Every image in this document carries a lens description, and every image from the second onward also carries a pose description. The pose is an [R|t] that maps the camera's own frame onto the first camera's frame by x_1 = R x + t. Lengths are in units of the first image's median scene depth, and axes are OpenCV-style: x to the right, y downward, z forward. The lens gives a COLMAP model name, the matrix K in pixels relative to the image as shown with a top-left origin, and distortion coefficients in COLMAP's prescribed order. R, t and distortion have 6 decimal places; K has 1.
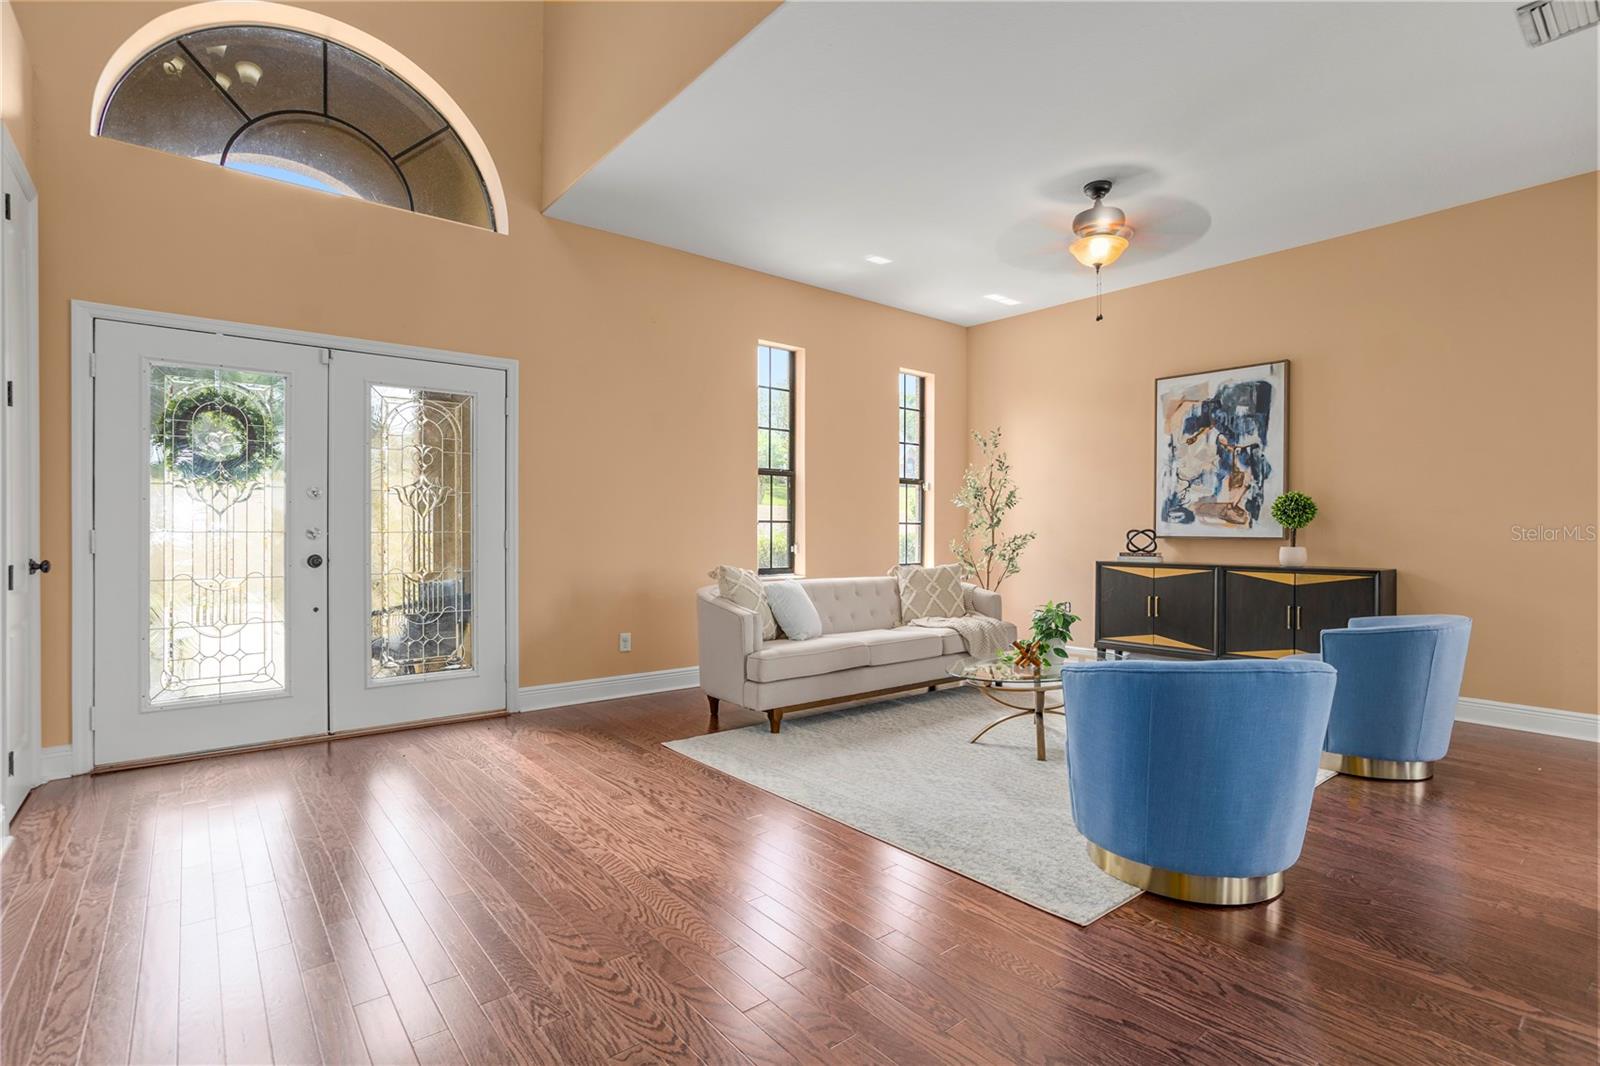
lens RADIAL K [[777.1, 0, 812.4], [0, 777.1, 518.3], [0, 0, 1]] dist [-0.039448, 0.018785]
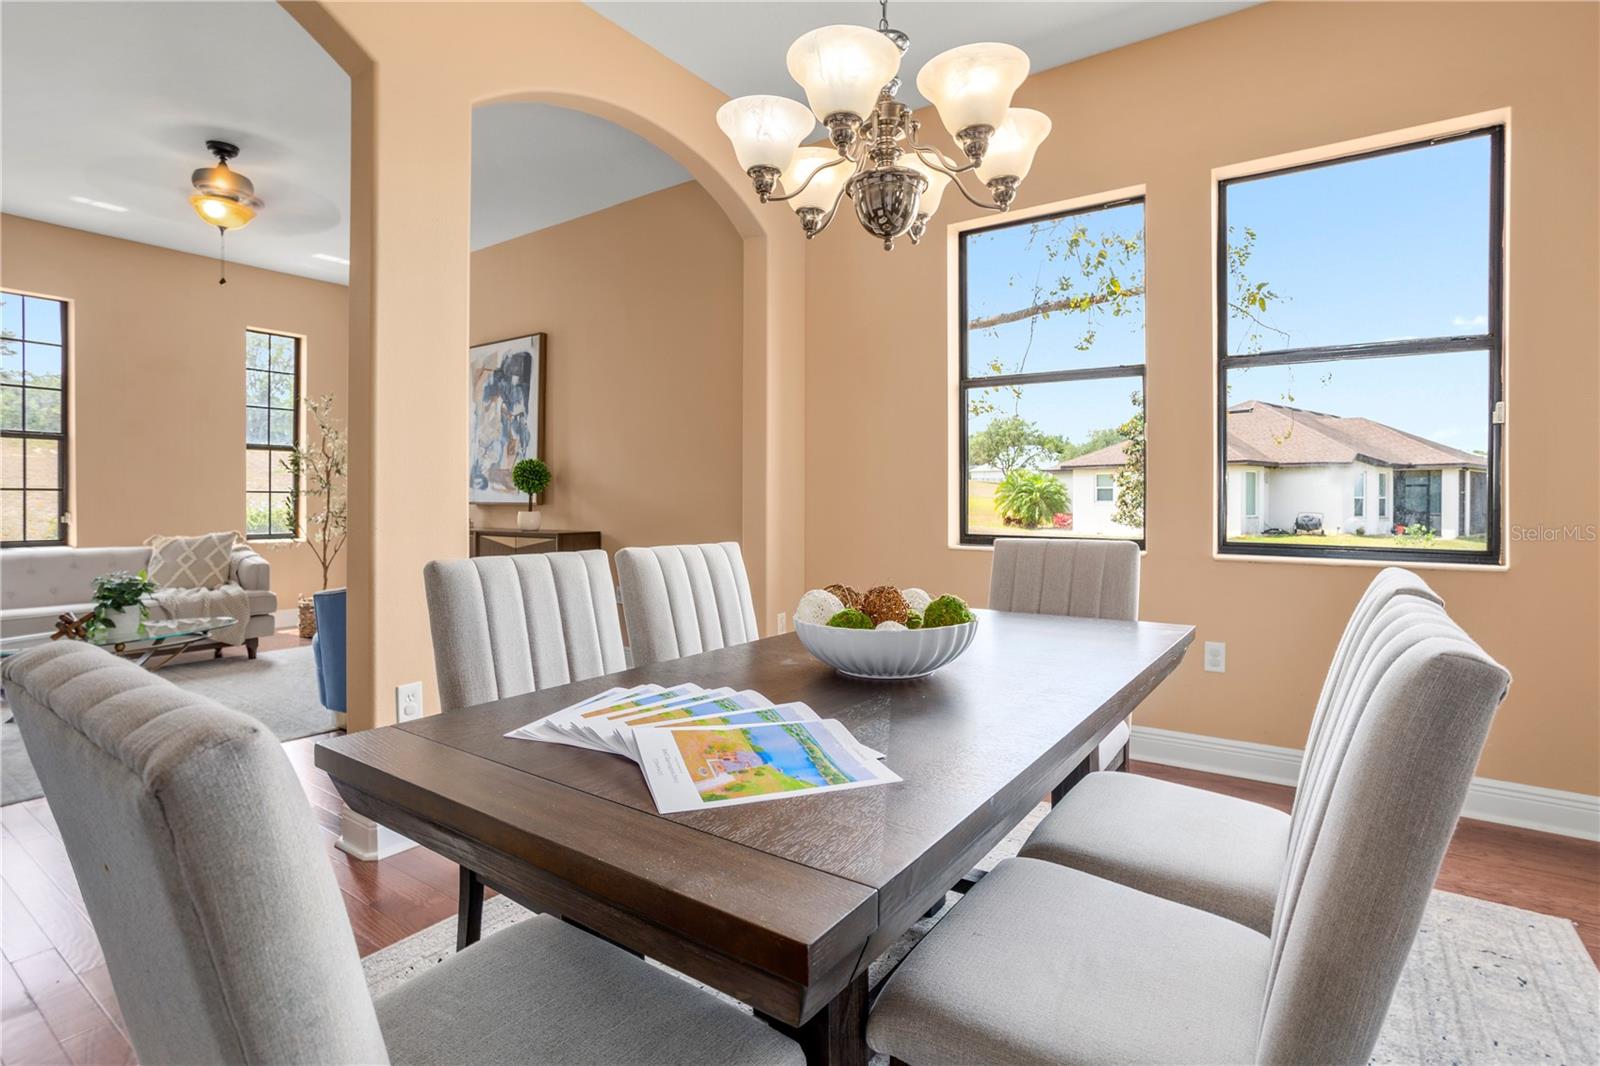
lens RADIAL K [[777.1, 0, 816.4], [0, 777.1, 502.1], [0, 0, 1]] dist [-0.039448, 0.018785]
pose [[0.965966, -0.007287, 0.258566, 0.675197], [0.002111, 0.999792, 0.020290, 0.003651], [-0.258660, -0.019053, 0.965780, -0.111222]]
